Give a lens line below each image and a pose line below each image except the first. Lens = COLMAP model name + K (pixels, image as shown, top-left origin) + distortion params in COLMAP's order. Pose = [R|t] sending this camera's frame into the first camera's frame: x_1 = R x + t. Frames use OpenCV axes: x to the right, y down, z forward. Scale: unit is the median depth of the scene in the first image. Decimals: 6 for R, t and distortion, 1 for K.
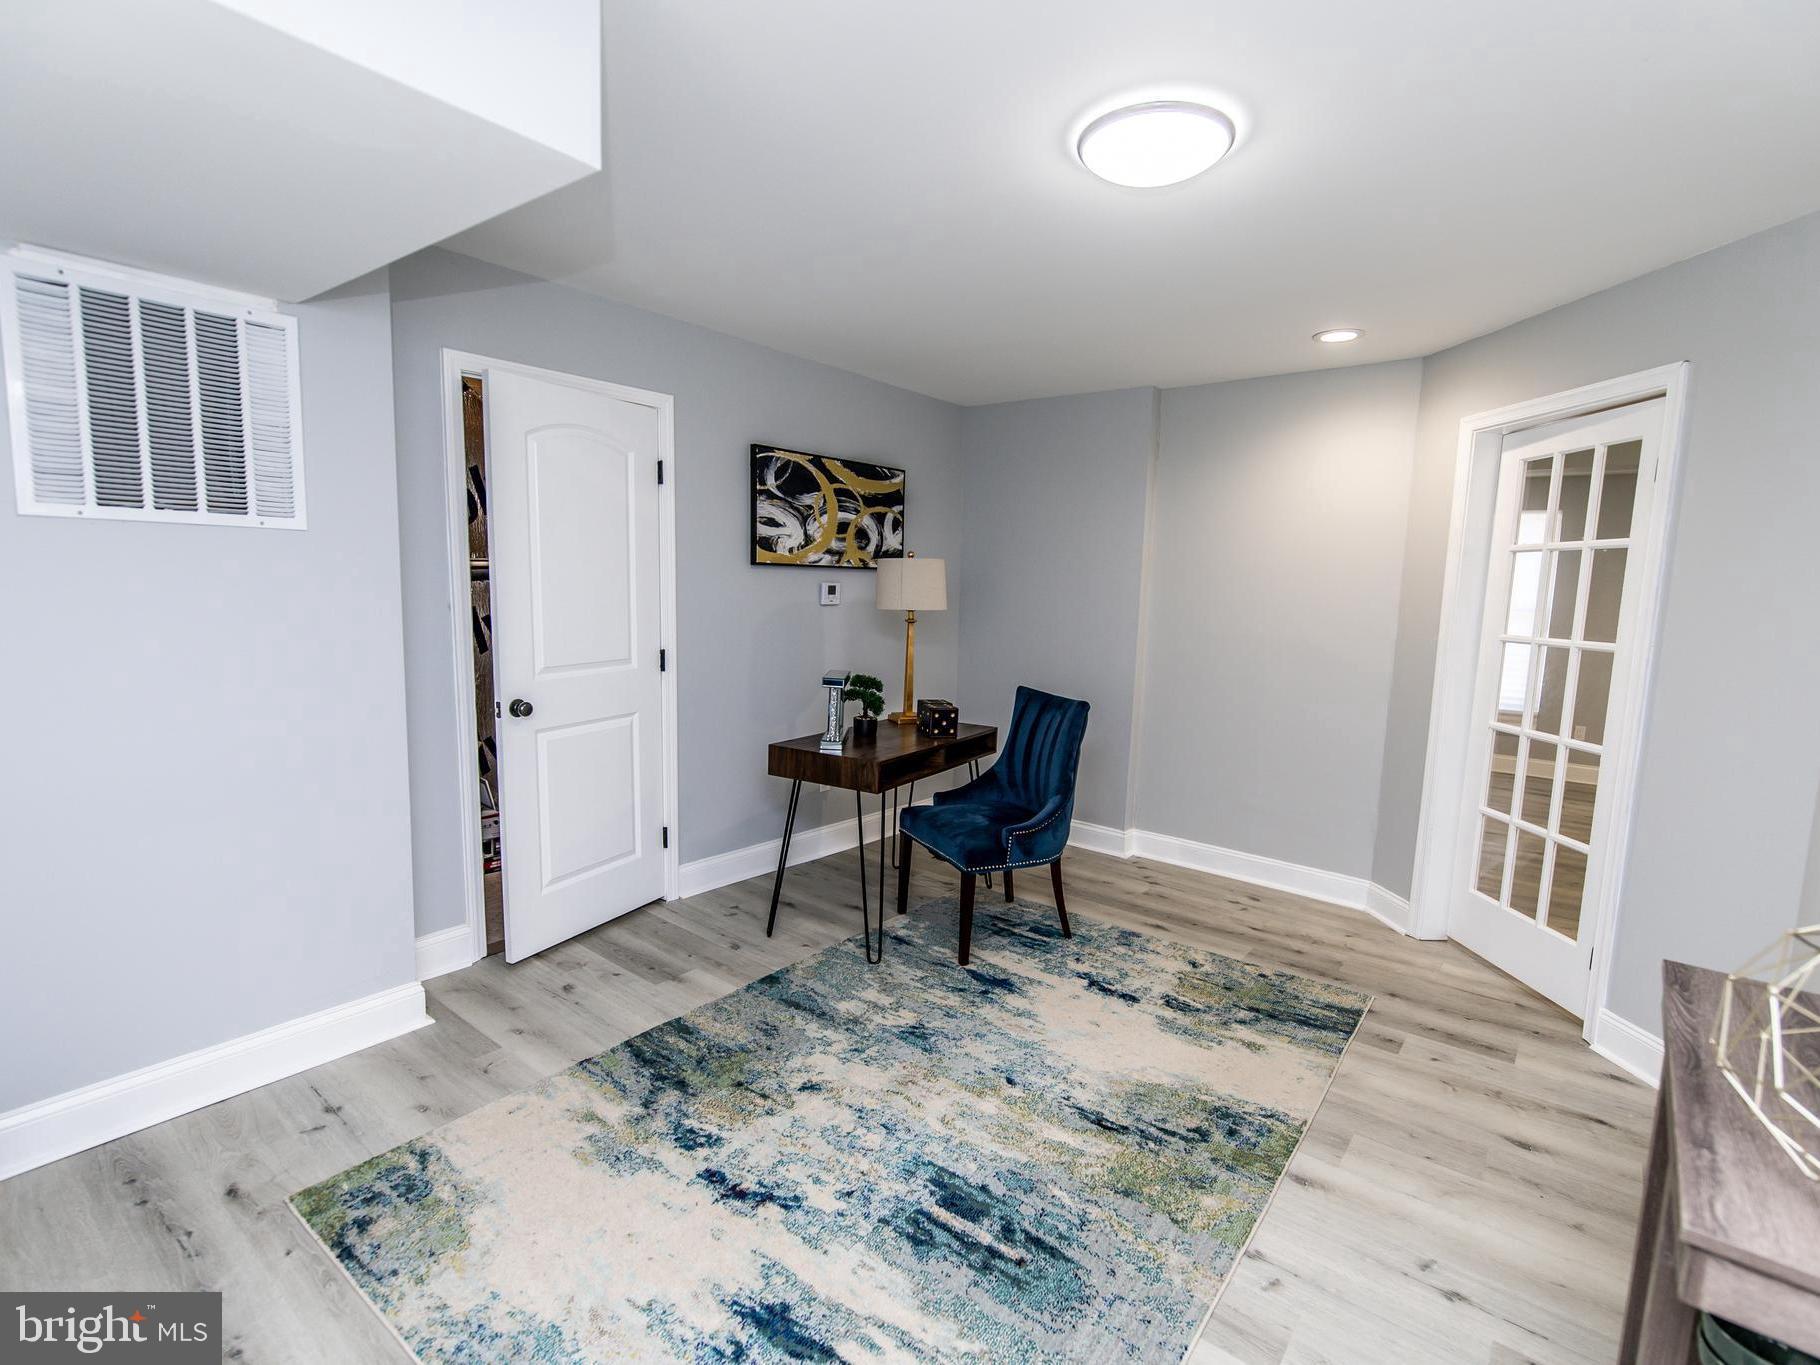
lens RADIAL K [[883.3, 0, 910.0], [0, 883.3, 682.5], [0, 0, 1]] dist [0.000566, -0.000222]
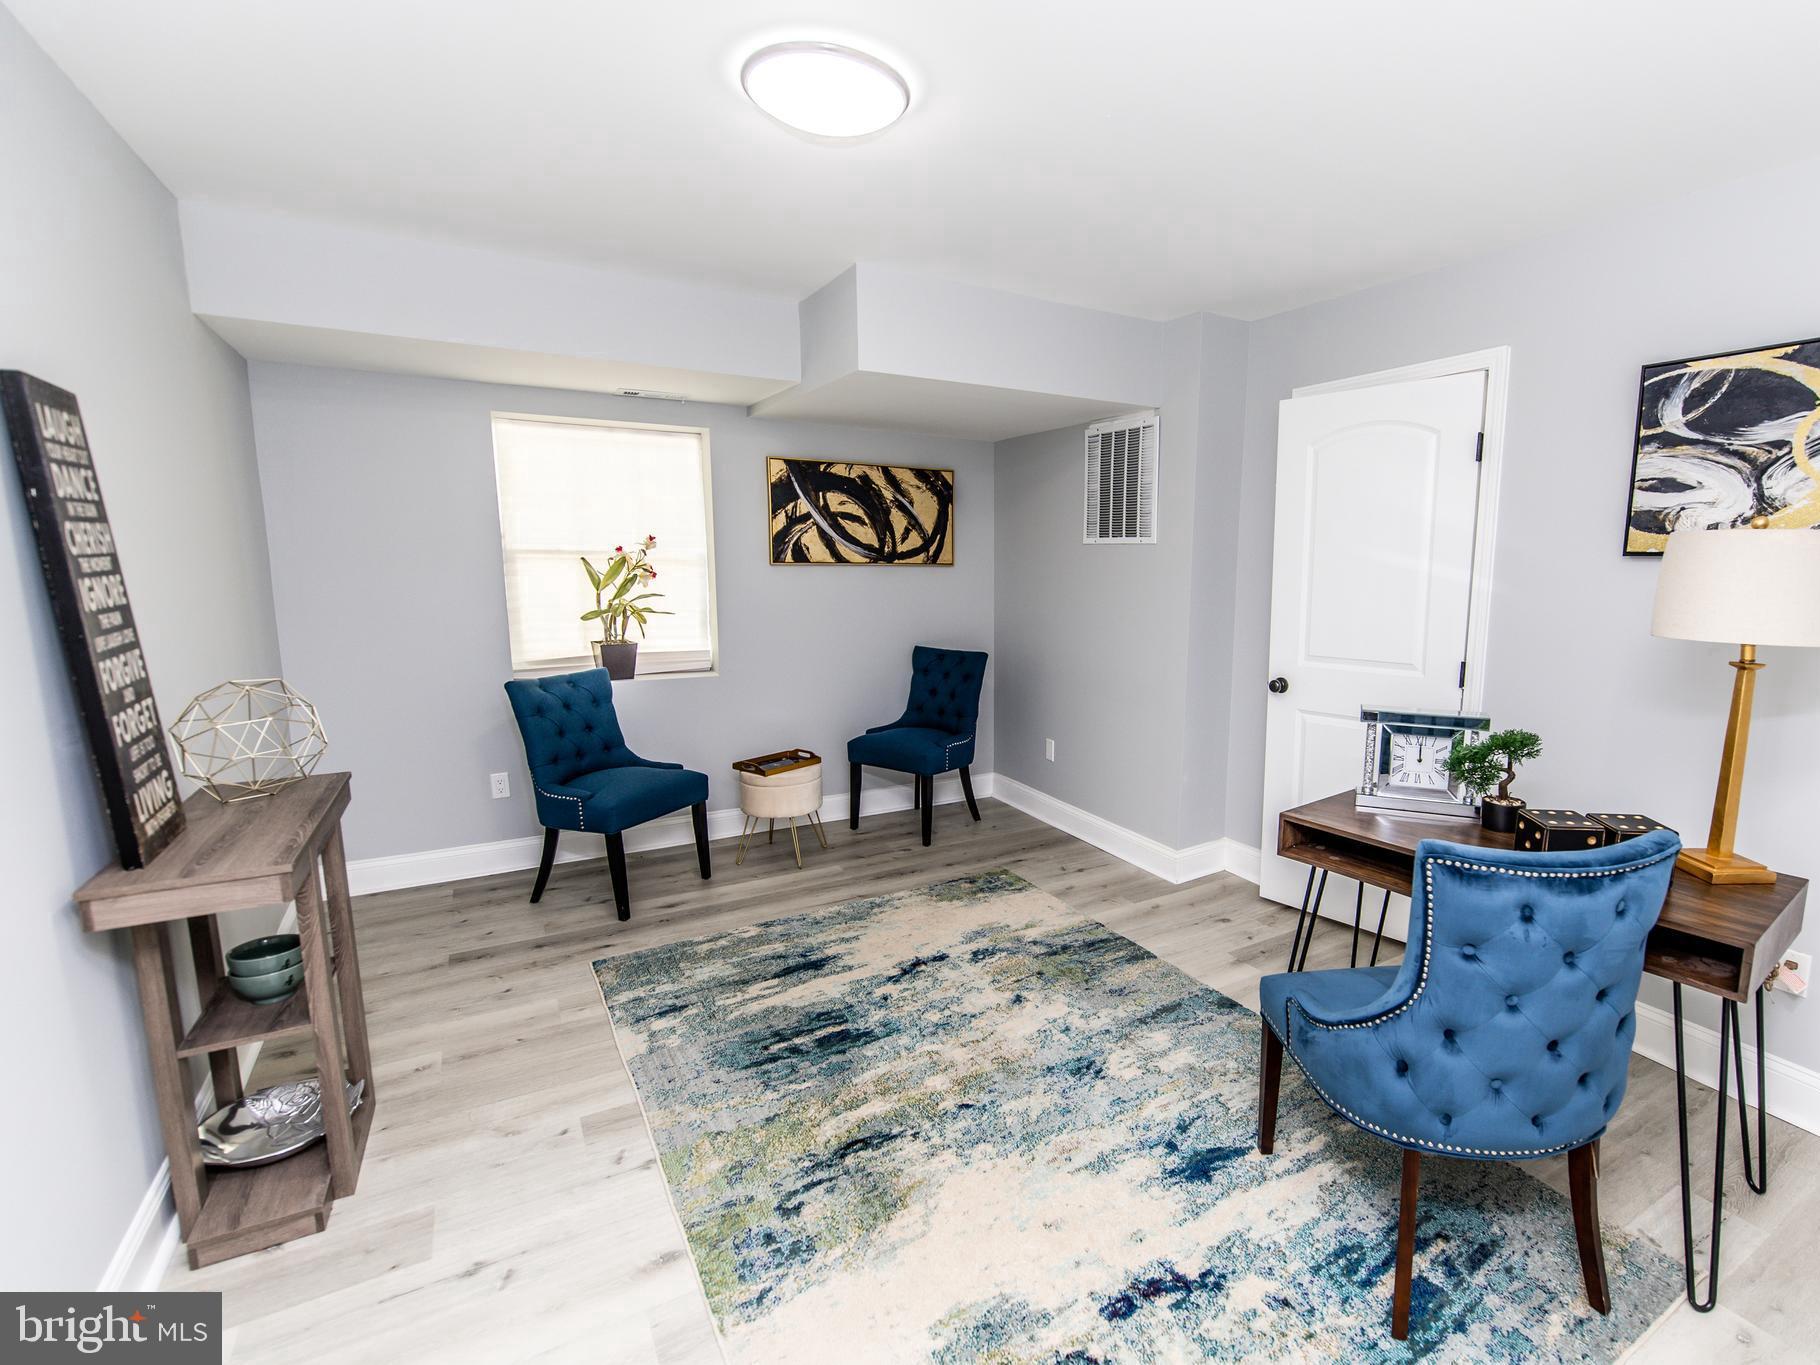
lens RADIAL K [[866.0, 0, 1031.9], [0, 866.0, 684.6], [0, 0, 1]] dist [0.001239, -0.000174]
pose [[-0.330272, 0.108297, -0.937653, 0.943546], [-0.129258, 0.978848, 0.158583, -0.142014], [0.934994, 0.173575, -0.309288, 1.337364]]
